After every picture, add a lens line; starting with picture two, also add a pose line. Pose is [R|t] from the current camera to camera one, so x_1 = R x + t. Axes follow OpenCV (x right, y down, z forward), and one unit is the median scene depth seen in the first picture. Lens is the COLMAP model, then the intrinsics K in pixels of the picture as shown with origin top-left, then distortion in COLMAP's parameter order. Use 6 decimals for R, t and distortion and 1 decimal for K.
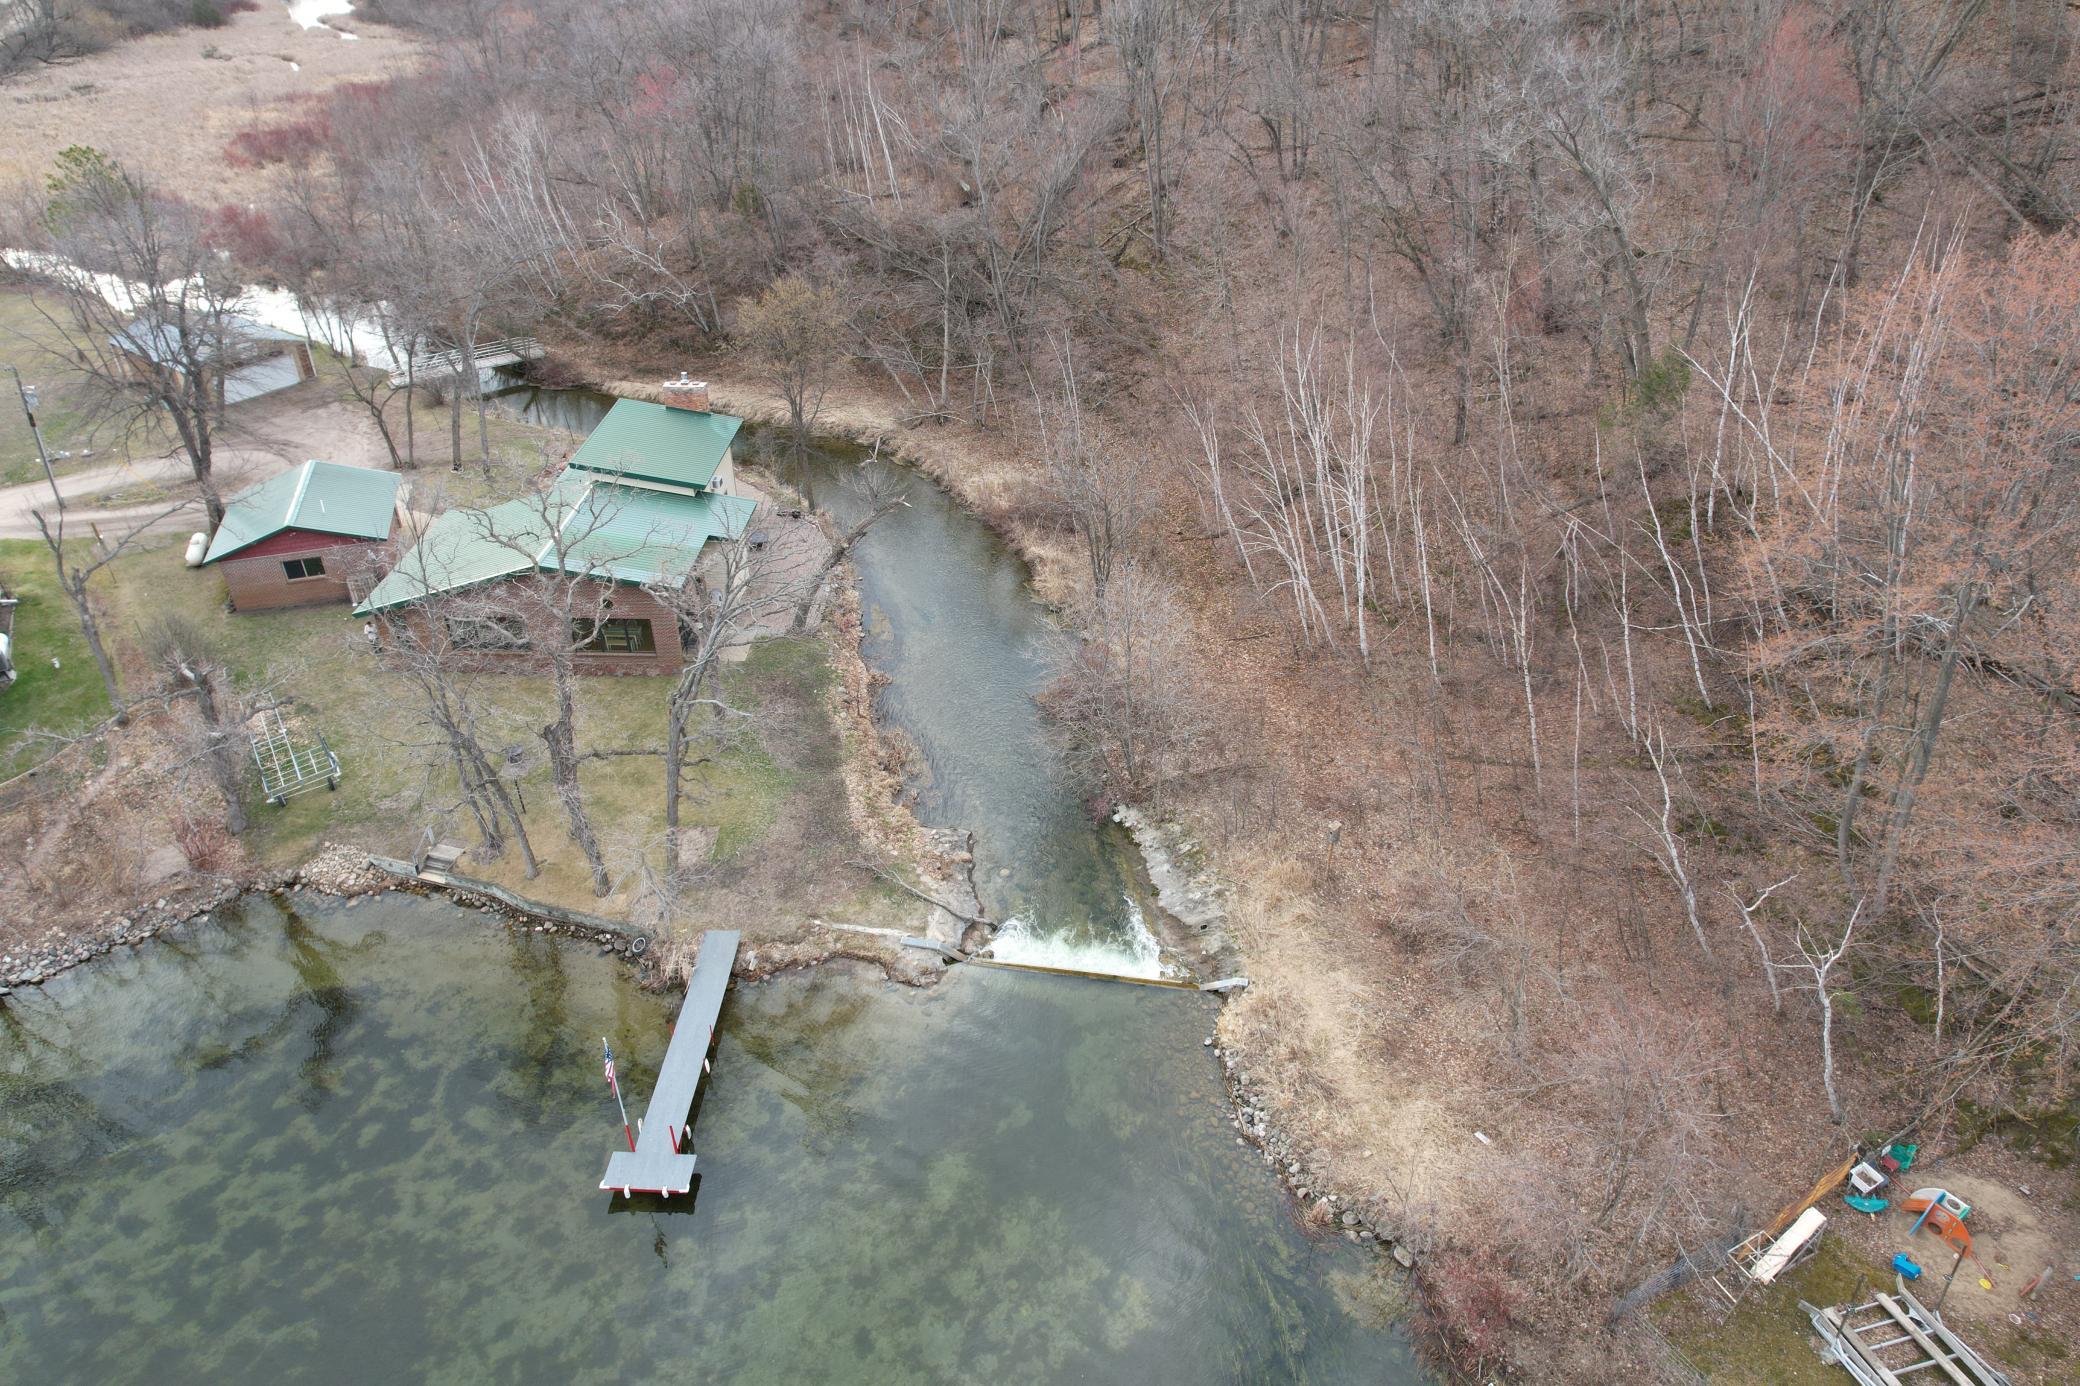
lens RADIAL K [[1340.9, 0, 1040.0], [0, 1340.9, 693.0], [0, 0, 1]] dist [-0.059903, 0.054705]
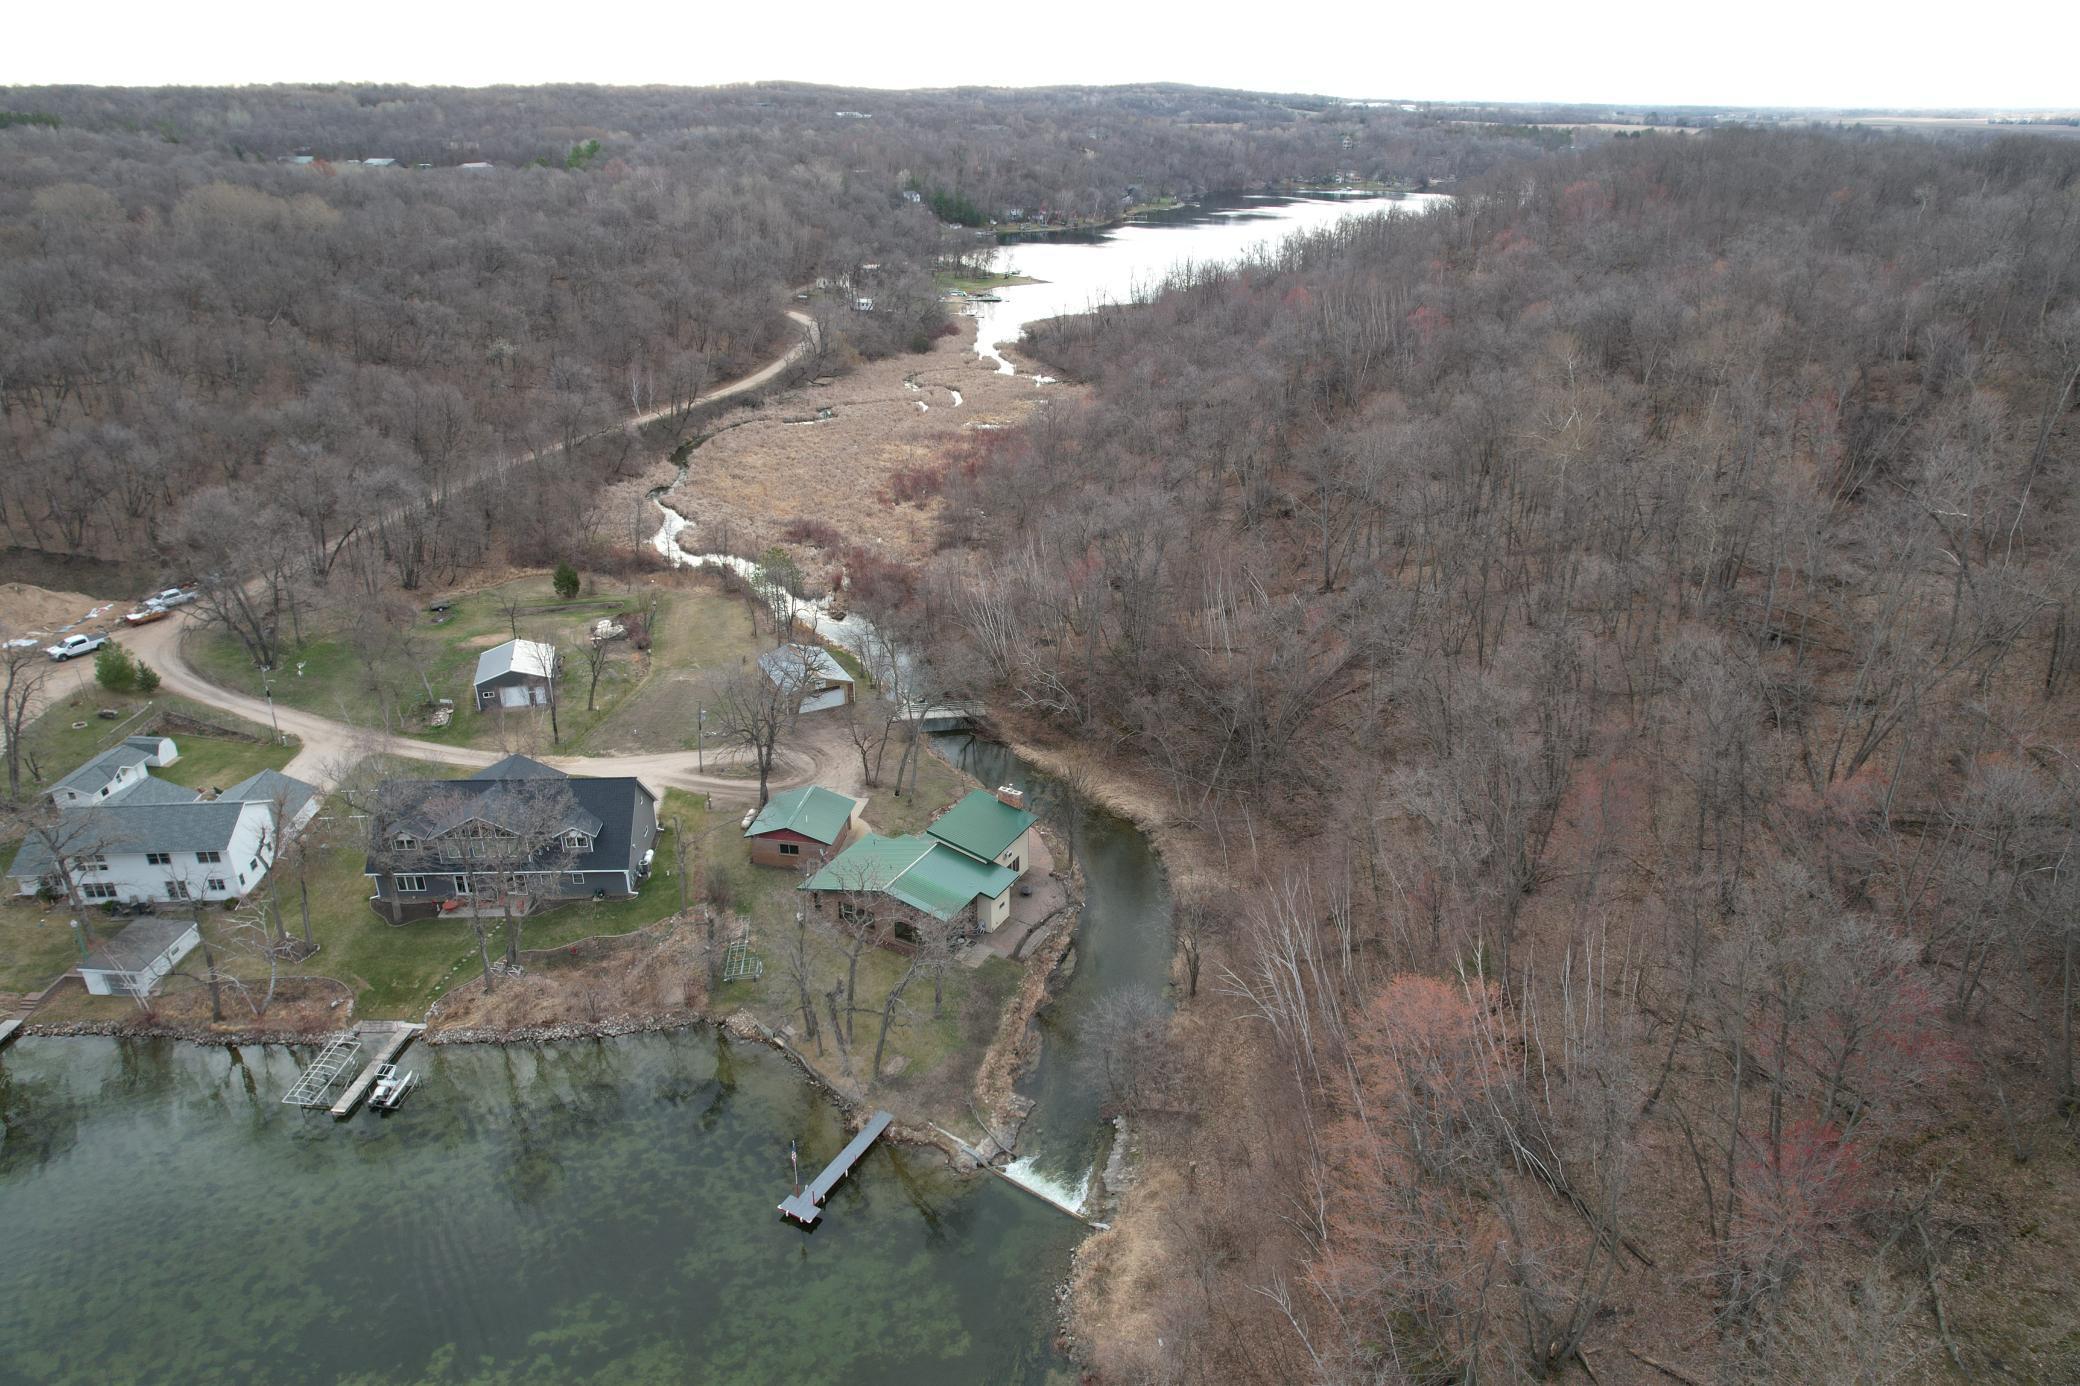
lens RADIAL K [[1340.9, 0, 1040.0], [0, 1340.9, 693.0], [0, 0, 1]] dist [-0.059903, 0.054705]
pose [[0.893053, 0.193443, -0.406245, 0.621186], [-0.253457, 0.962270, -0.098970, -0.271831], [0.371773, 0.191351, 0.908389, -0.800925]]
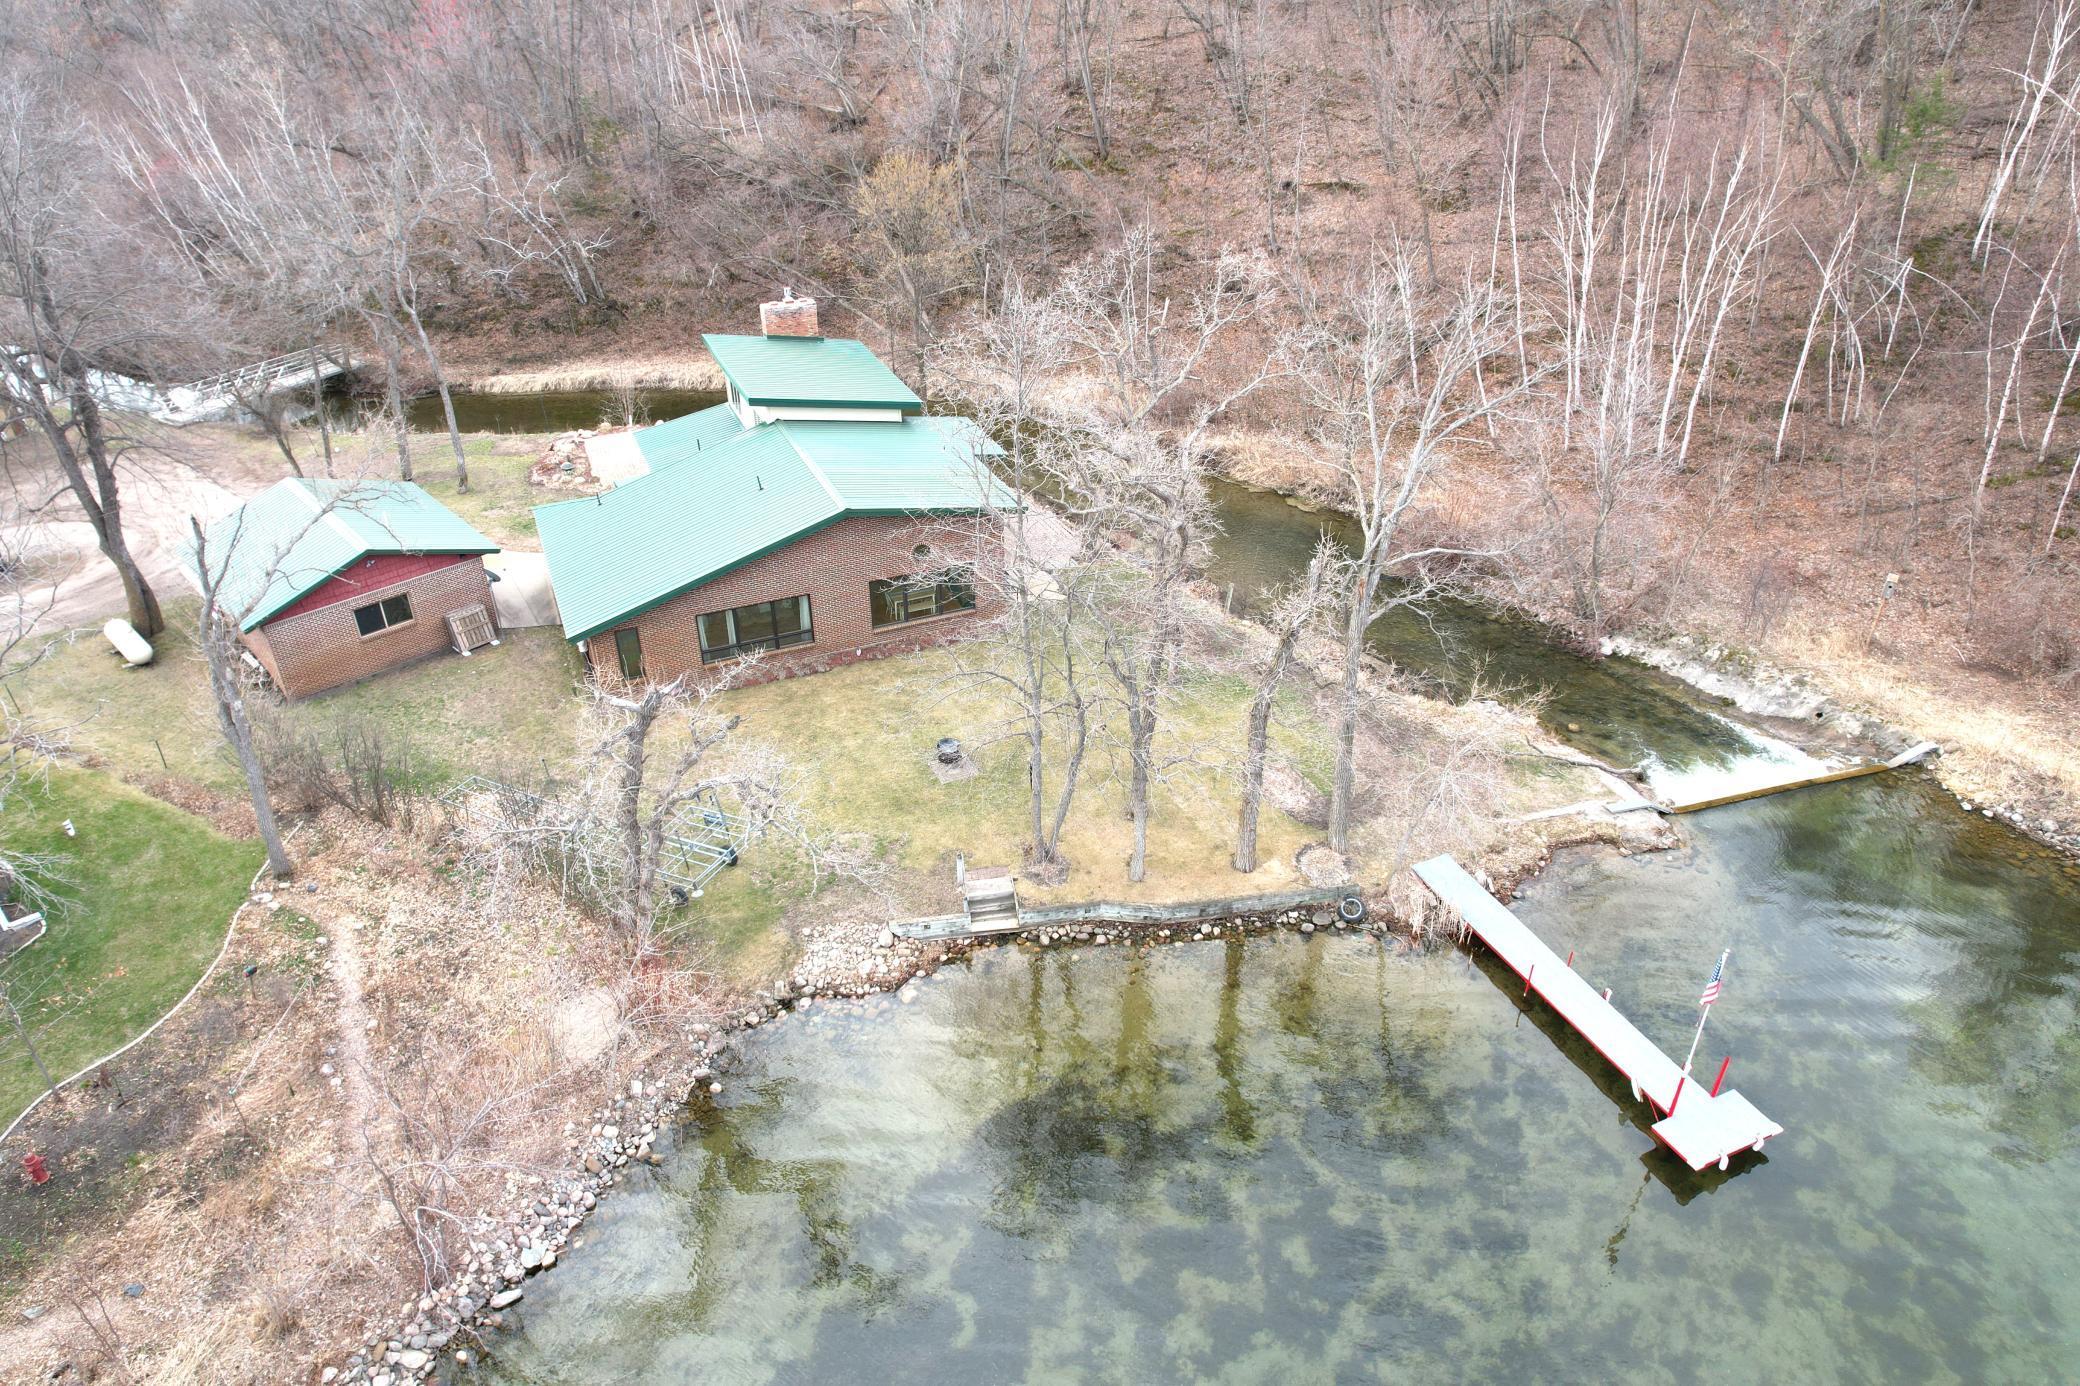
lens RADIAL K [[1340.9, 0, 1040.0], [0, 1340.9, 693.0], [0, 0, 1]] dist [-0.059903, 0.054705]
pose [[0.901182, -0.228705, 0.368191, -0.666572], [0.240128, 0.970623, 0.015175, 0.017659], [-0.360845, 0.074738, 0.929626, 0.338287]]
